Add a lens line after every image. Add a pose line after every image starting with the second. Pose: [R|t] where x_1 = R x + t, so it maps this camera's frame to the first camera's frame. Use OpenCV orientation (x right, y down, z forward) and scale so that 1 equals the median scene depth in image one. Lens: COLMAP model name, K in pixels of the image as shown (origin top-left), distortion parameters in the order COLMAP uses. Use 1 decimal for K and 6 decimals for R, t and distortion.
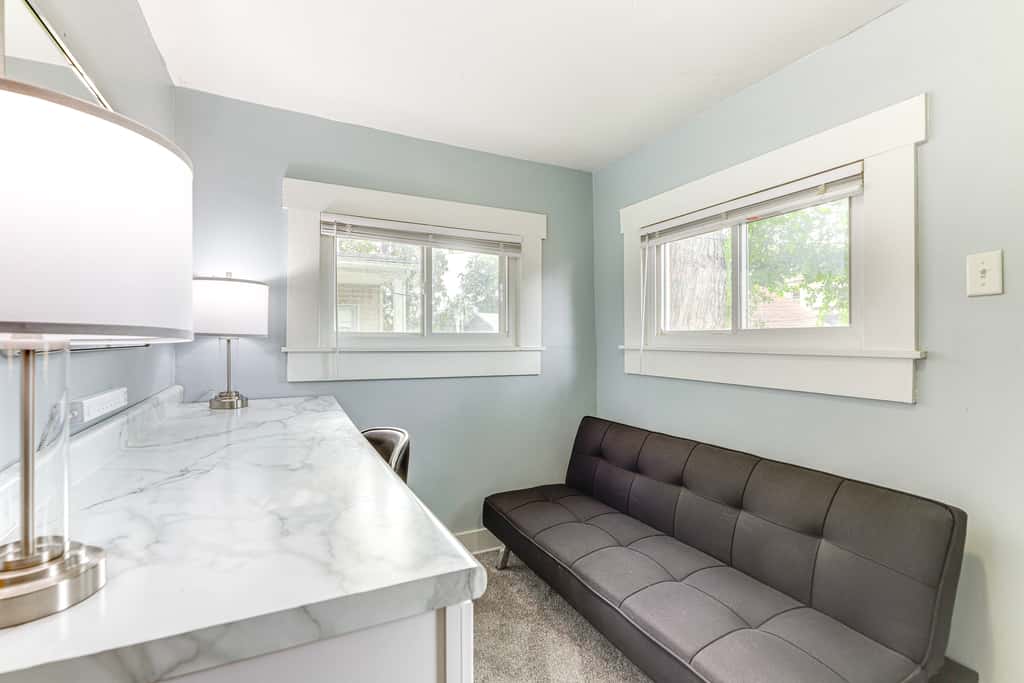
lens RADIAL K [[465.0, 0, 513.5], [0, 465.0, 341.2], [0, 0, 1]] dist [-0.001194, 0.001126]
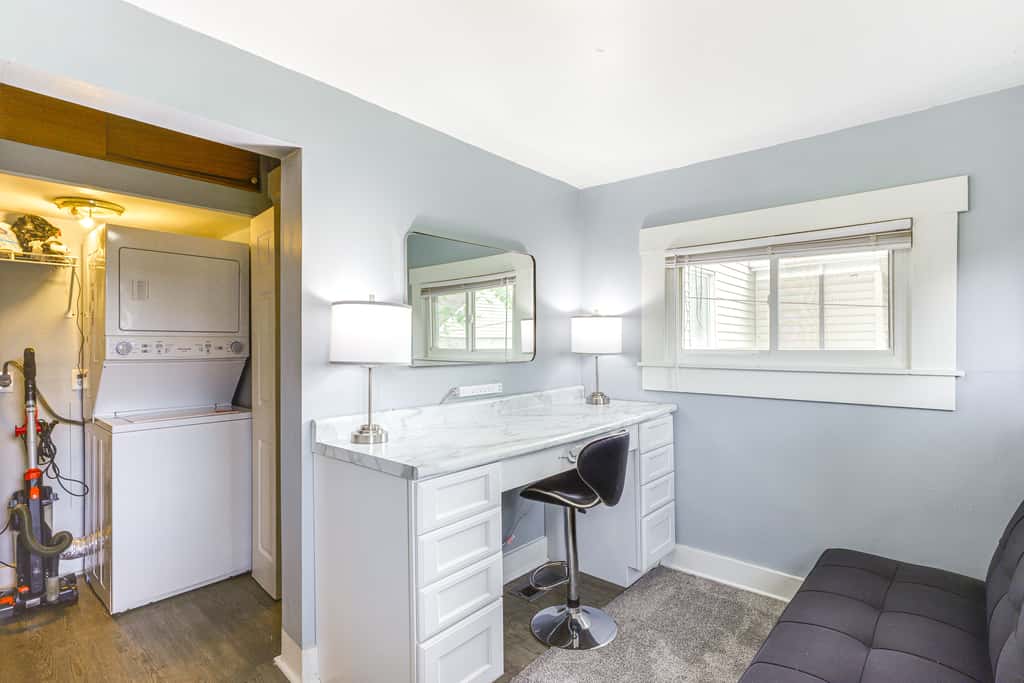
lens RADIAL K [[510.8, 0, 508.5], [0, 510.8, 346.5], [0, 0, 1]] dist [0.000660, 0.000395]
pose [[0.364247, -0.006291, -0.931281, 0.655925], [-0.004896, 0.999950, -0.008670, -0.016145], [0.931289, 0.007718, 0.364198, 0.146692]]
